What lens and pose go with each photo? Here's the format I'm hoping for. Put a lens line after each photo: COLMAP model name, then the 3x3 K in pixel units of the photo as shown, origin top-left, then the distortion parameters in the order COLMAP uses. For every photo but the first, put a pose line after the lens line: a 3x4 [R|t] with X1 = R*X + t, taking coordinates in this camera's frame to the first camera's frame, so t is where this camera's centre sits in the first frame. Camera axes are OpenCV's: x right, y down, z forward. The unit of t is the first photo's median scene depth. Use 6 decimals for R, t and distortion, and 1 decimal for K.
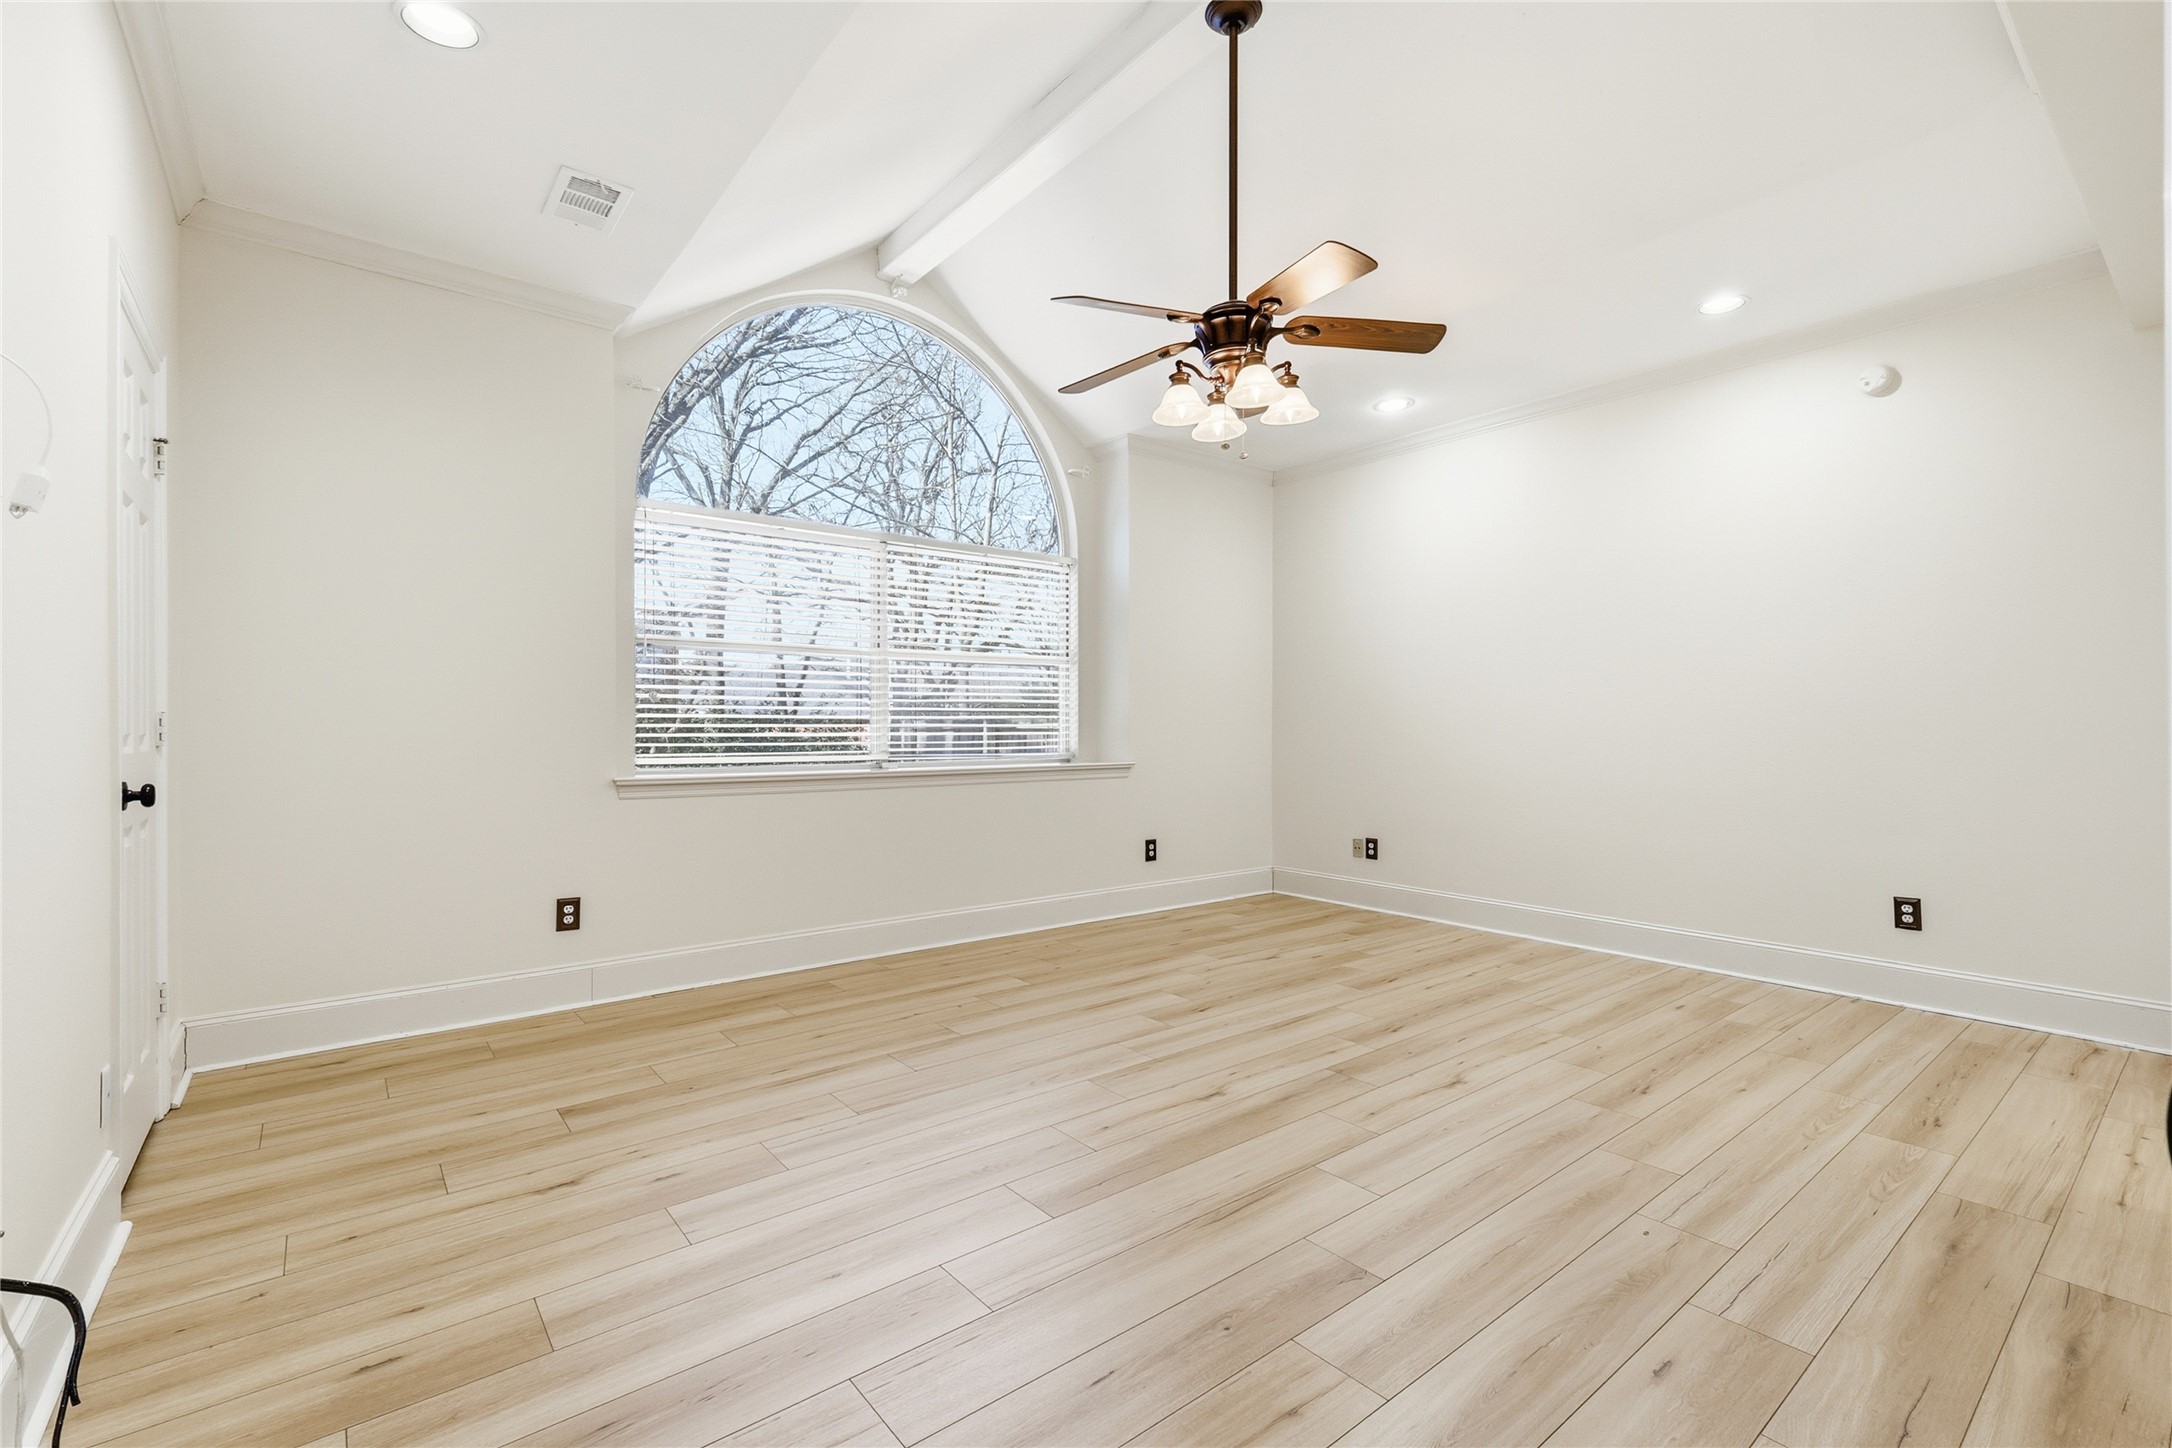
lens RADIAL K [[967.8, 0, 1083.0], [0, 967.8, 723.1], [0, 0, 1]] dist [0.000041, -0.000444]
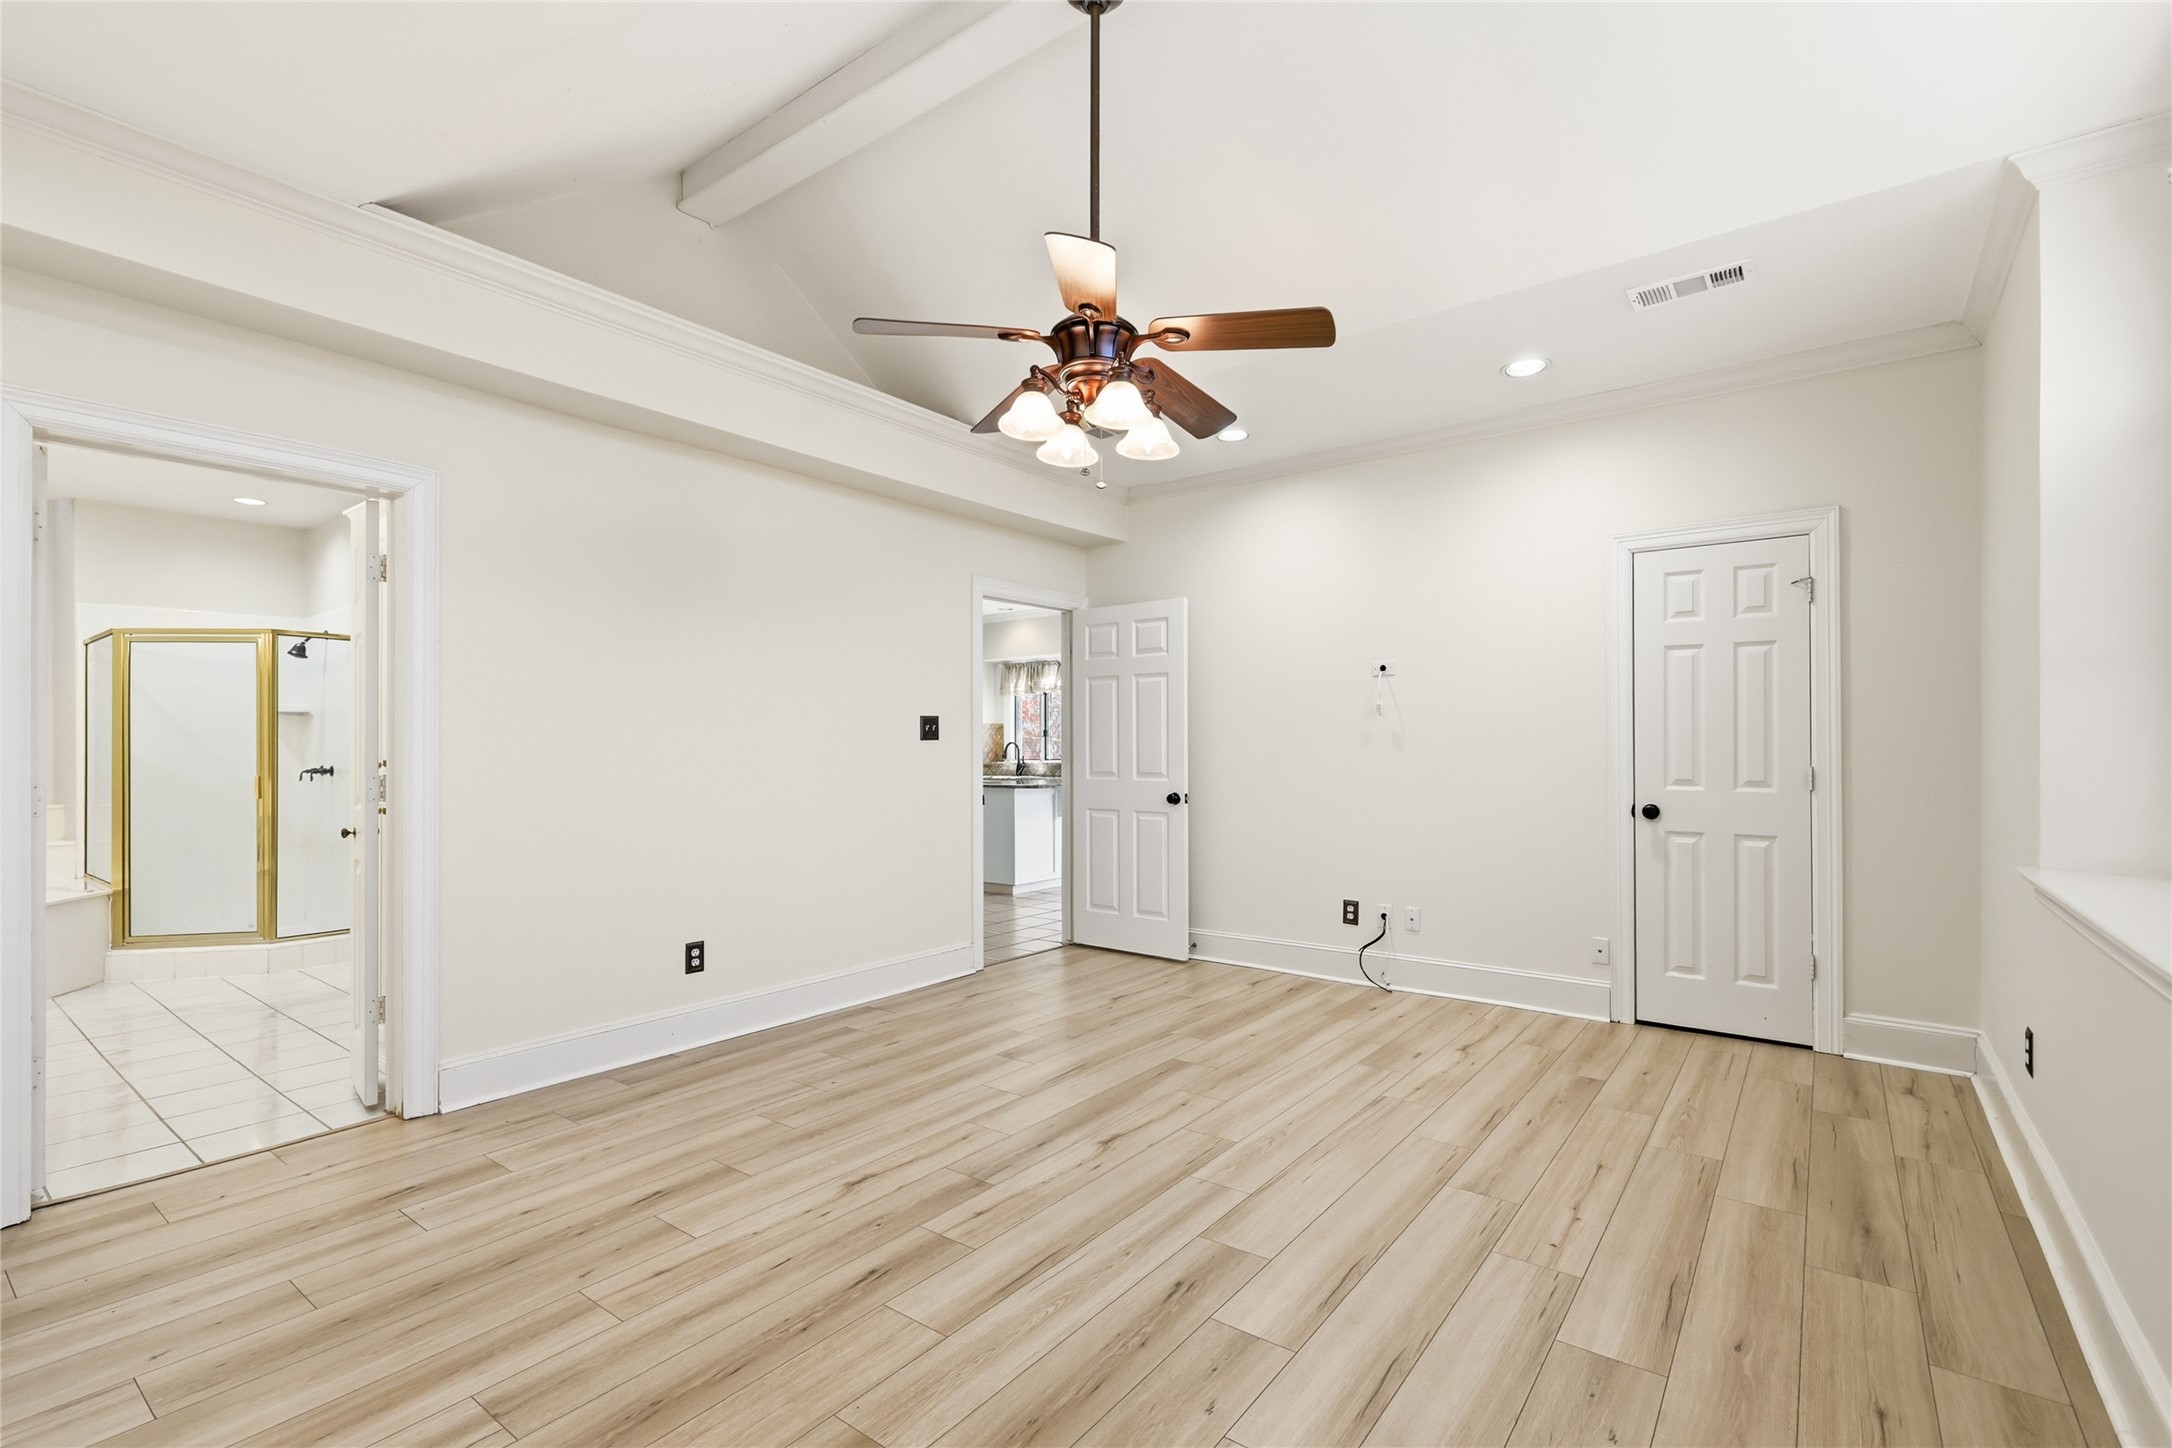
lens RADIAL K [[967.8, 0, 1083.0], [0, 967.8, 723.1], [0, 0, 1]] dist [0.000041, -0.000444]
pose [[-0.971669, -0.002588, -0.236333, 0.383180], [0.005071, 0.999482, -0.031792, -0.030008], [0.236292, -0.032090, -0.971152, 1.887558]]
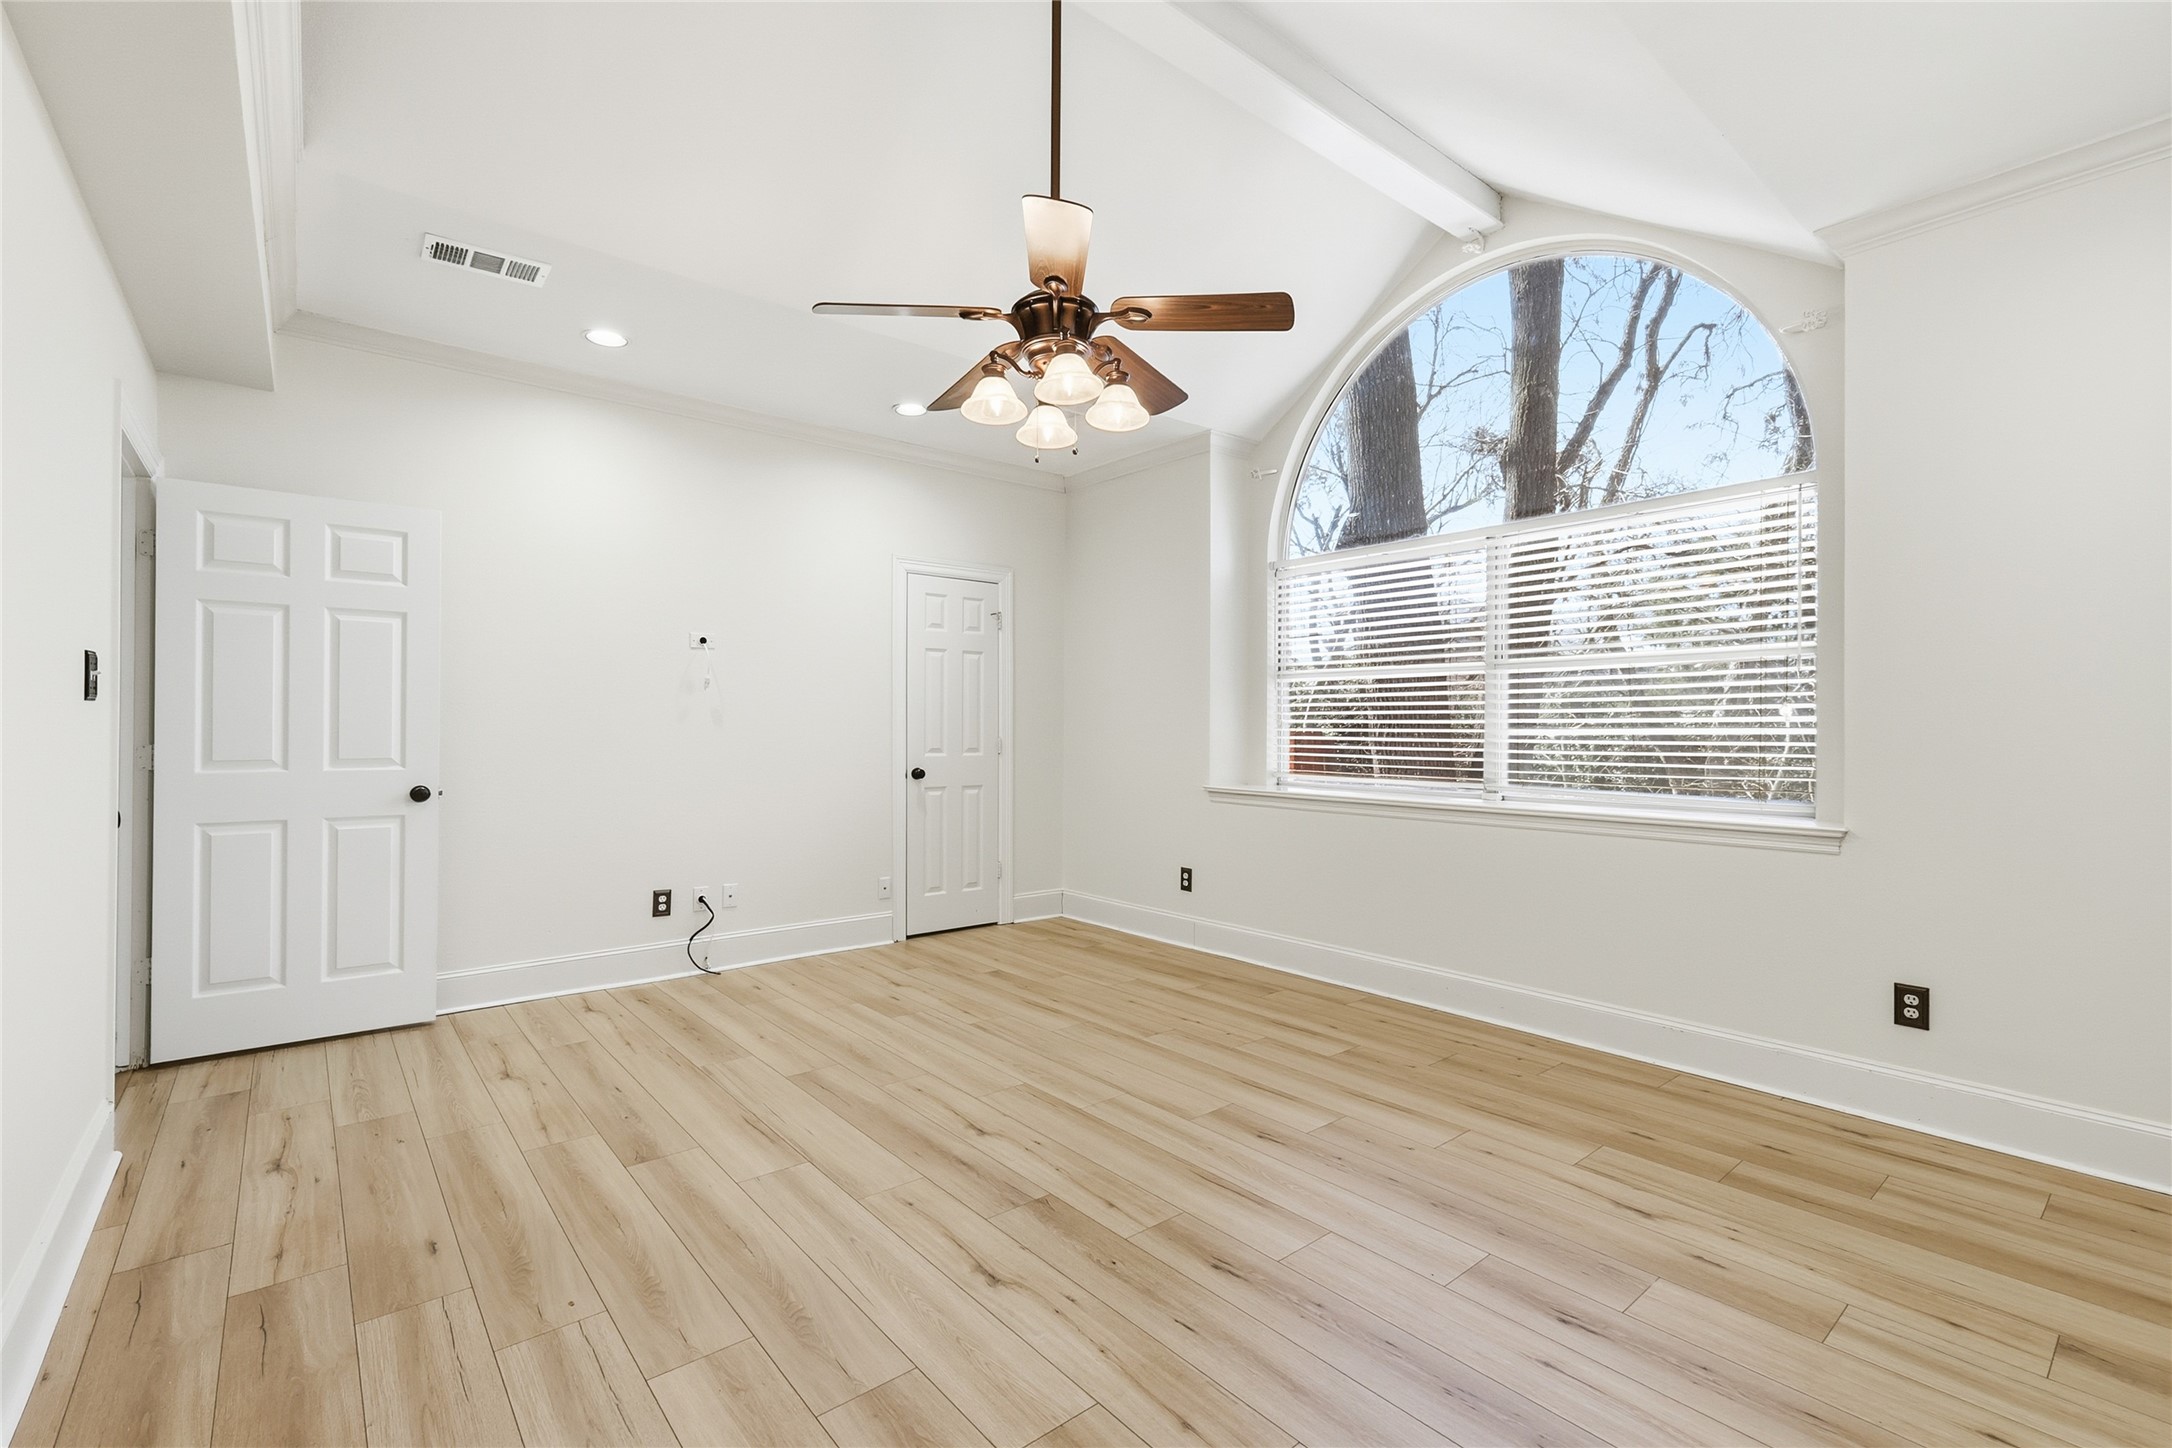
lens RADIAL K [[956.6, 0, 1096.2], [0, 956.6, 724.4], [0, 0, 1]] dist [0.000479, -0.000132]
pose [[0.018909, -0.000425, -0.999821, 1.060339], [0.000678, 1.000000, -0.000413, -0.036296], [0.999821, -0.000670, 0.018909, 1.030754]]
